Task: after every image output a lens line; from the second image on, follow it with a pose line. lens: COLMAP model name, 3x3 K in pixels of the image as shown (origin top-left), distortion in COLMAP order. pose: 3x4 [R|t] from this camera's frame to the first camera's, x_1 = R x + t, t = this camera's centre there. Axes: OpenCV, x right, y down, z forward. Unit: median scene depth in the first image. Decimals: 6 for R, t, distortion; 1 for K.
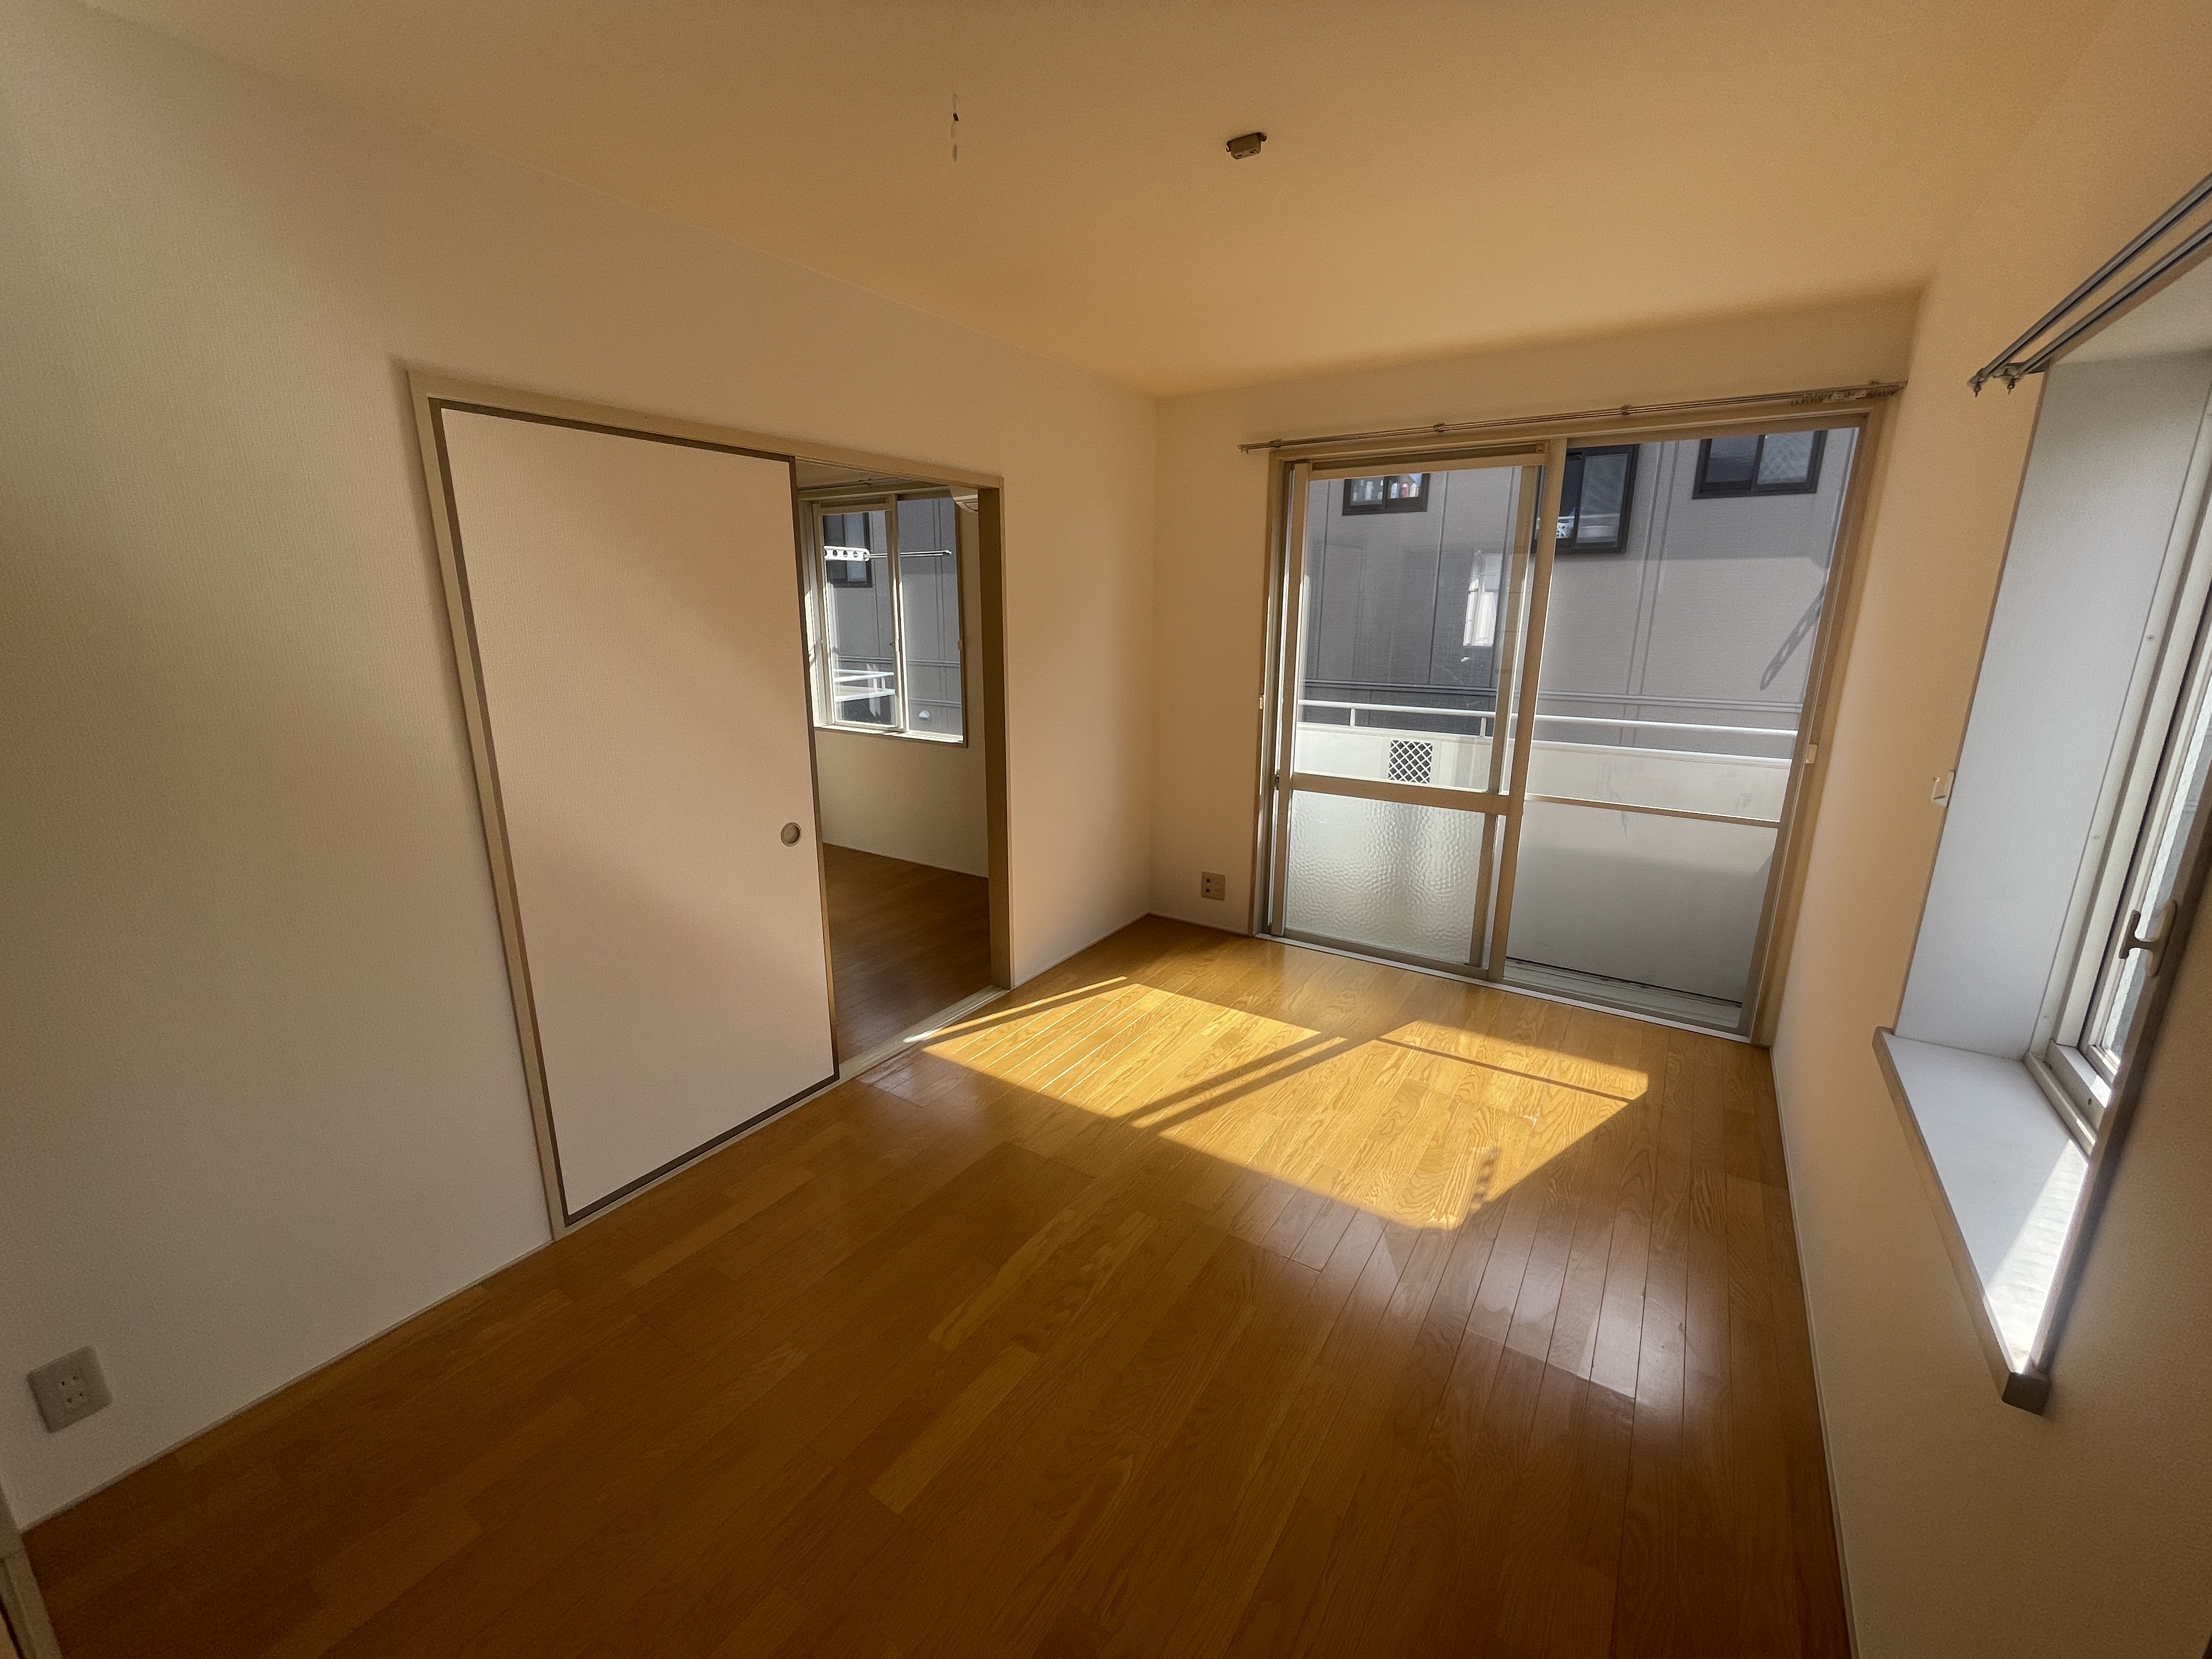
lens RADIAL K [[892.3, 0, 1106.0], [0, 892.3, 829.5], [0, 0, 1]] dist [-0.004033, -0.000758]
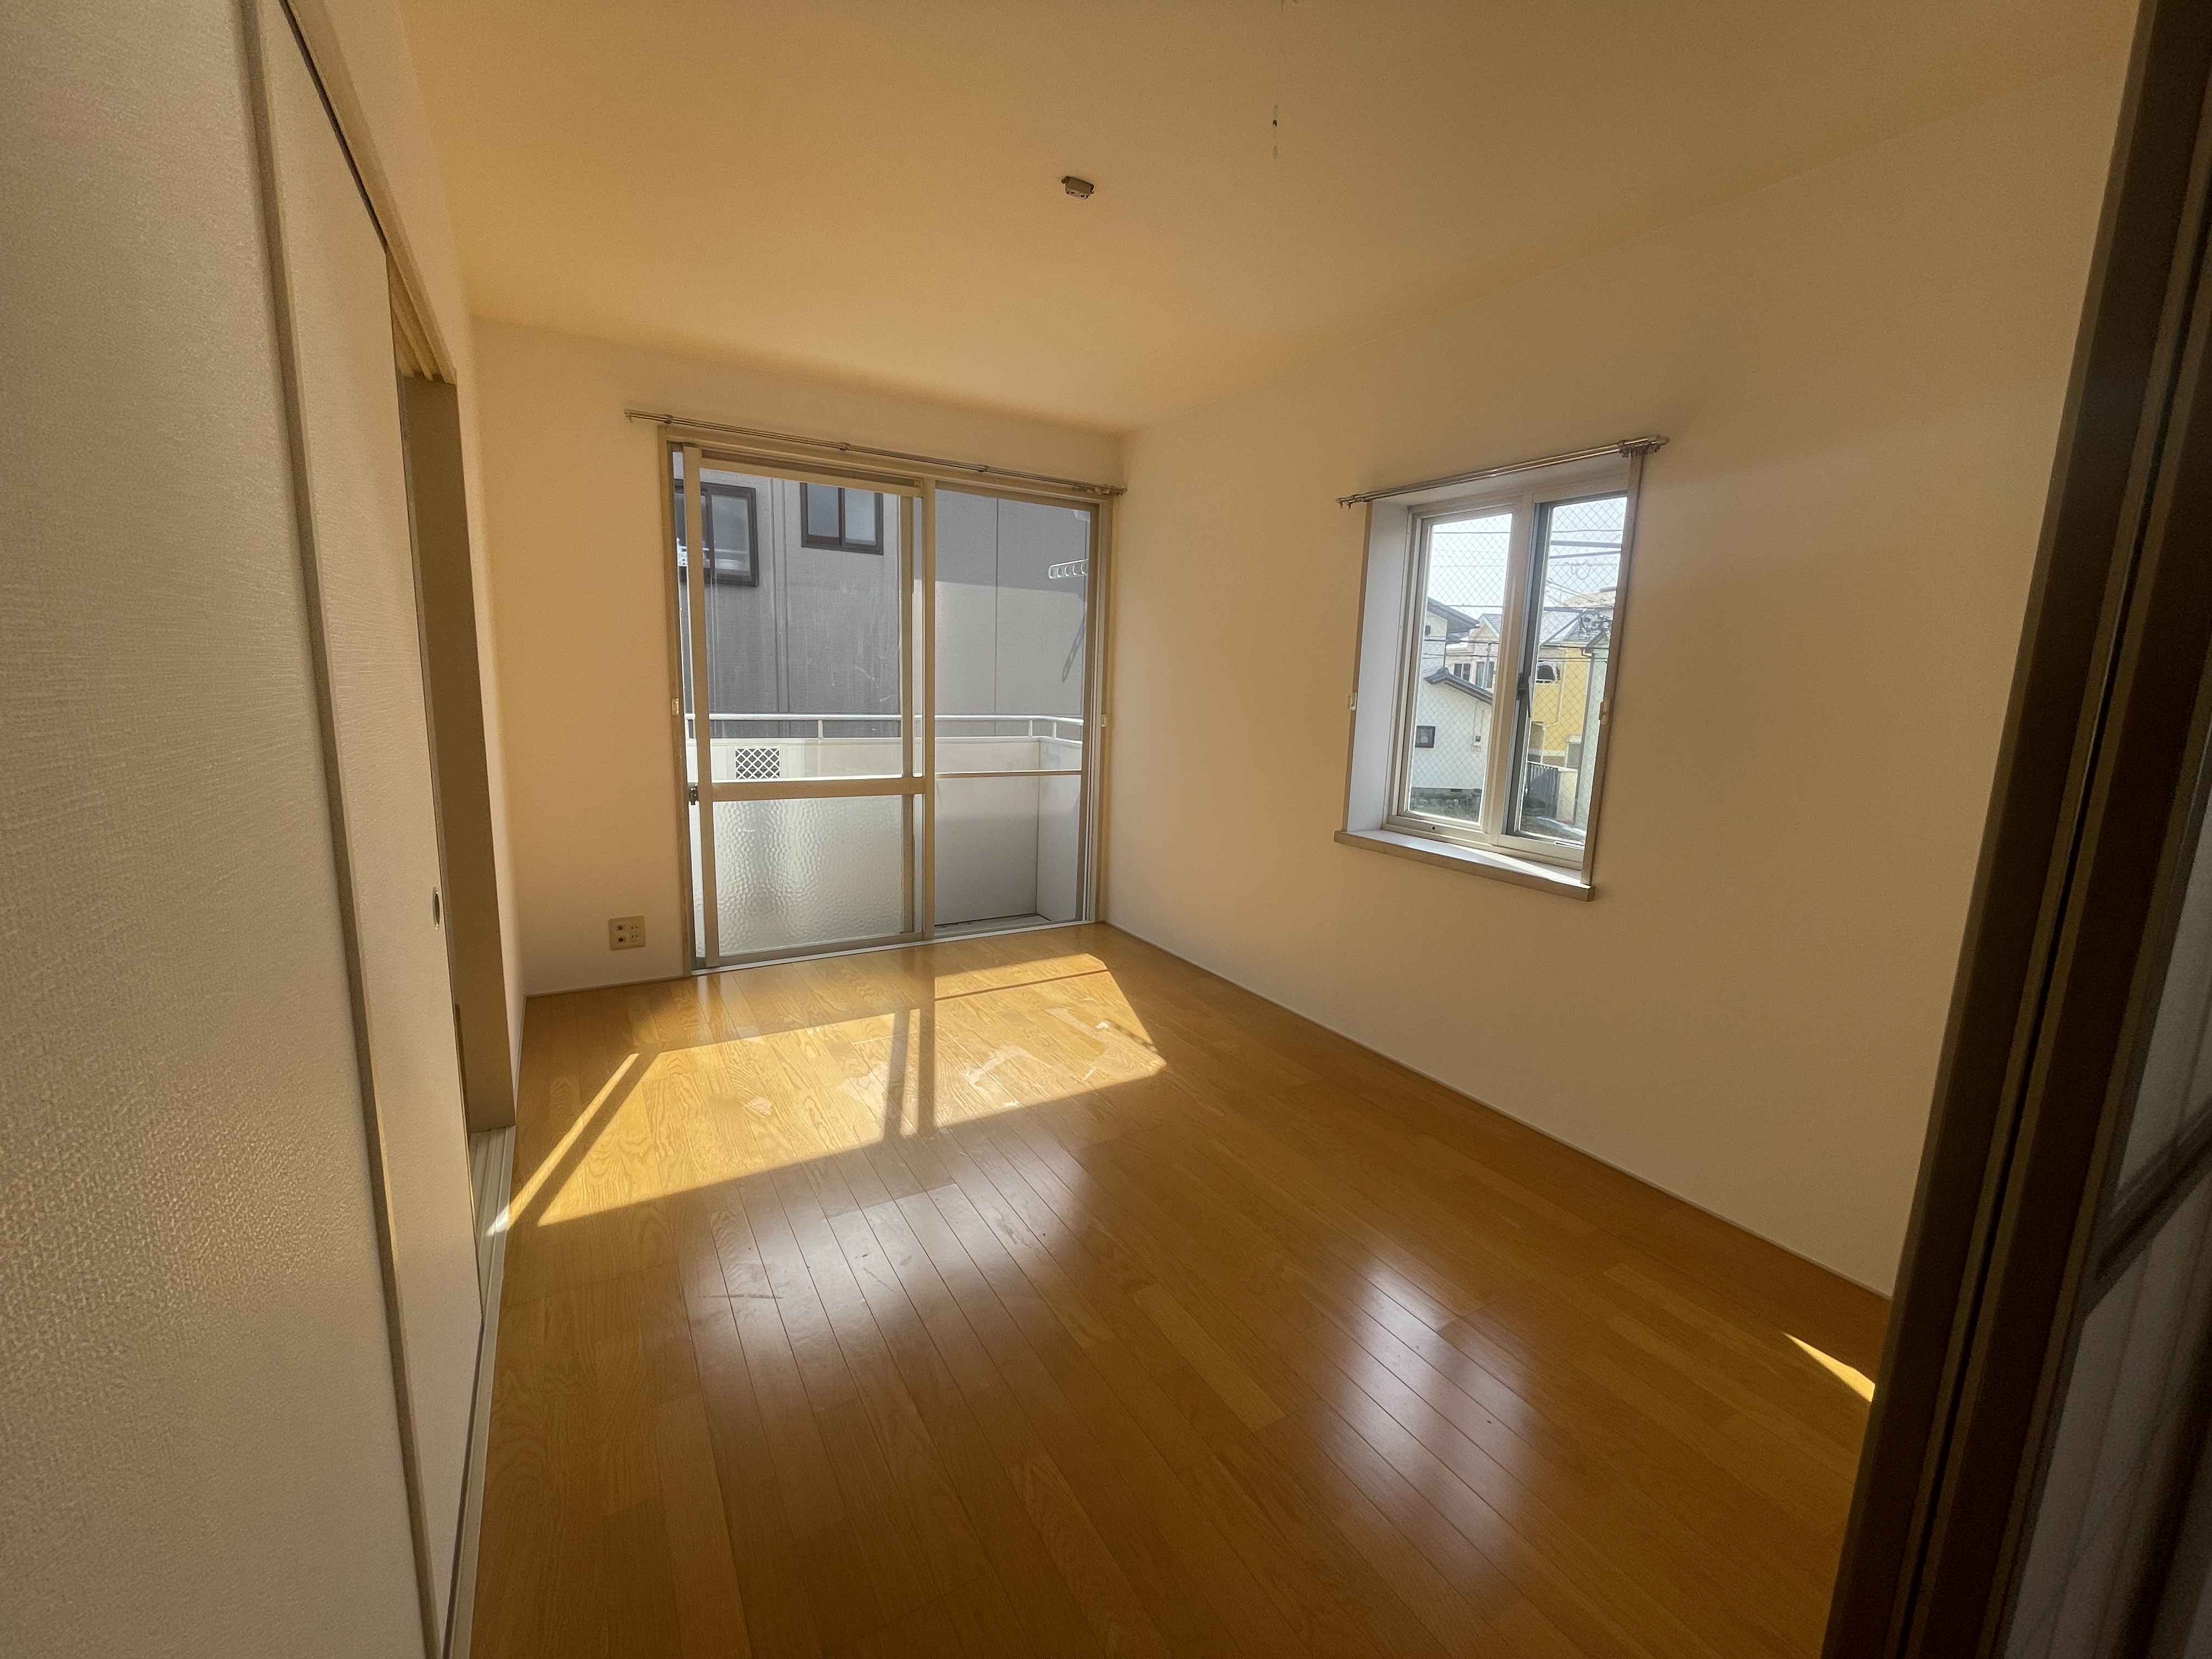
lens RADIAL K [[892.3, 0, 1106.0], [0, 892.3, 829.5], [0, 0, 1]] dist [-0.004033, -0.000758]
pose [[0.436263, -0.141874, 0.888564, -0.468875], [0.188996, 0.979912, 0.063666, 0.001086], [-0.879747, 0.140160, 0.454313, 0.255403]]
